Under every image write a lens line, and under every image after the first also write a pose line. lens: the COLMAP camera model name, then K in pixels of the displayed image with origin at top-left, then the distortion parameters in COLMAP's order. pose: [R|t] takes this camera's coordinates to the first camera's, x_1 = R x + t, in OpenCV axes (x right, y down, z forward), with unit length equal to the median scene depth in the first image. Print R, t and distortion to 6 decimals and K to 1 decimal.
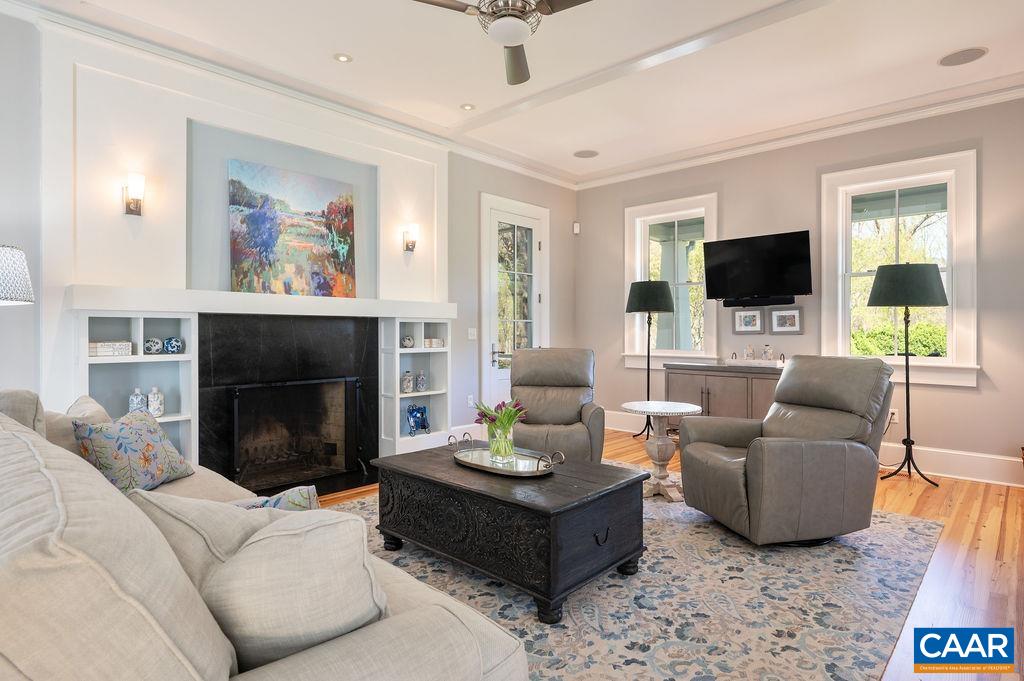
lens RADIAL K [[563.0, 0, 513.6], [0, 563.0, 330.0], [0, 0, 1]] dist [-0.002229, -0.000960]
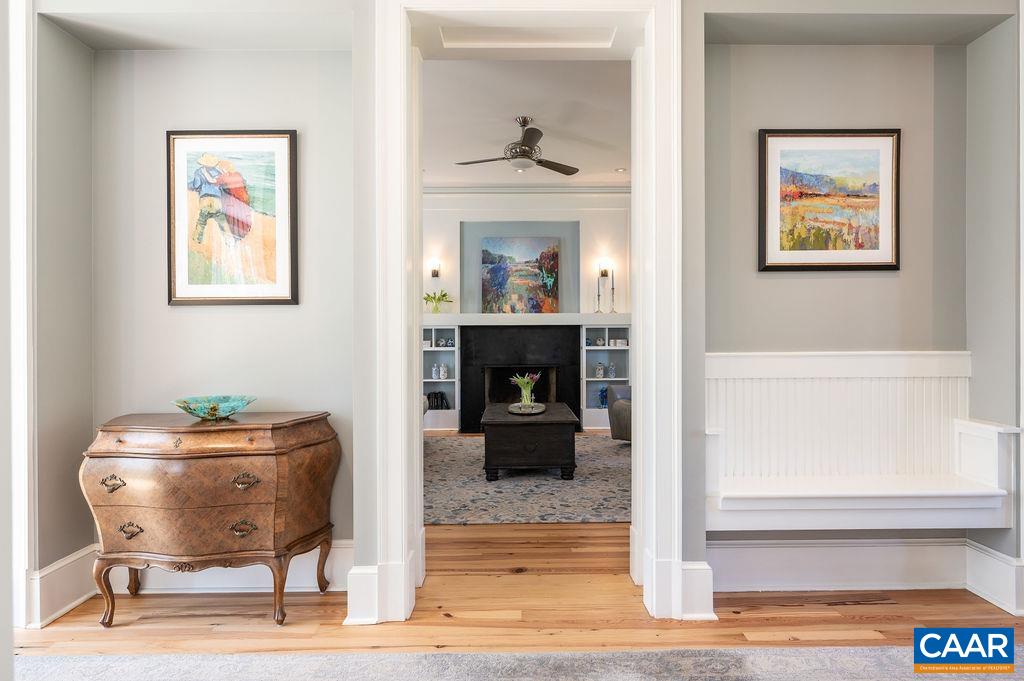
lens RADIAL K [[591.7, 0, 528.0], [0, 591.7, 344.1], [0, 0, 1]] dist [-0.002334, -0.000190]
pose [[0.685122, -0.000381, -0.728428, 0.896319], [0.007735, 0.999947, 0.006752, 0.017382], [0.728387, -0.010261, 0.685089, -0.166600]]
